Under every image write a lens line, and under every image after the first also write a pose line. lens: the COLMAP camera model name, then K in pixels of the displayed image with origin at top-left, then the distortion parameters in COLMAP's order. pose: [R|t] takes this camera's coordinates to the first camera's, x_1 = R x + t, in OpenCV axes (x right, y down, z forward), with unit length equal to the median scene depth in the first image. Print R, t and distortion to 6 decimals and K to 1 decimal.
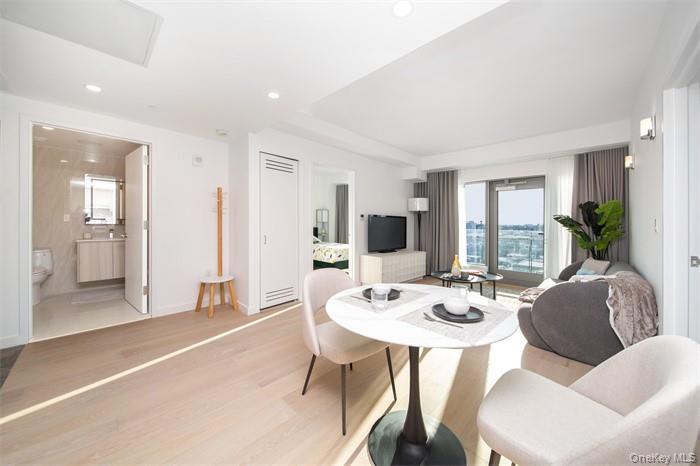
lens RADIAL K [[242.4, 0, 350.8], [0, 242.4, 227.0], [0, 0, 1]] dist [-0.000090, -0.000015]
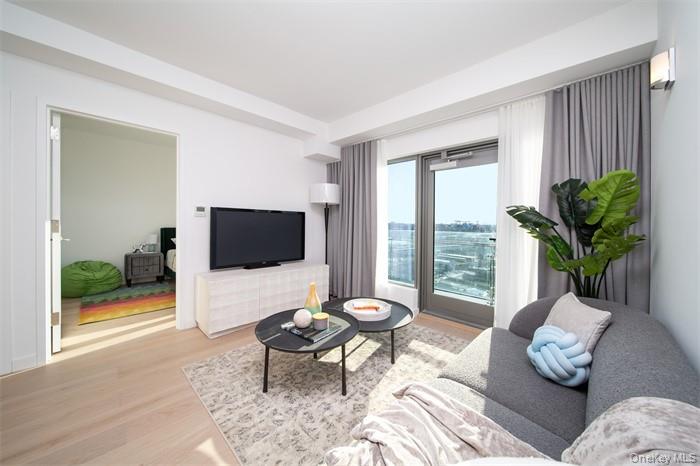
lens RADIAL K [[247.0, 0, 348.7], [0, 247.0, 228.3], [0, 0, 1]] dist [-0.000699, -0.000140]
pose [[0.999969, 0.007174, -0.003286, 0.423624], [-0.007183, 0.999971, -0.002636, 0.003601], [0.003267, 0.002659, 0.999991, 0.391703]]
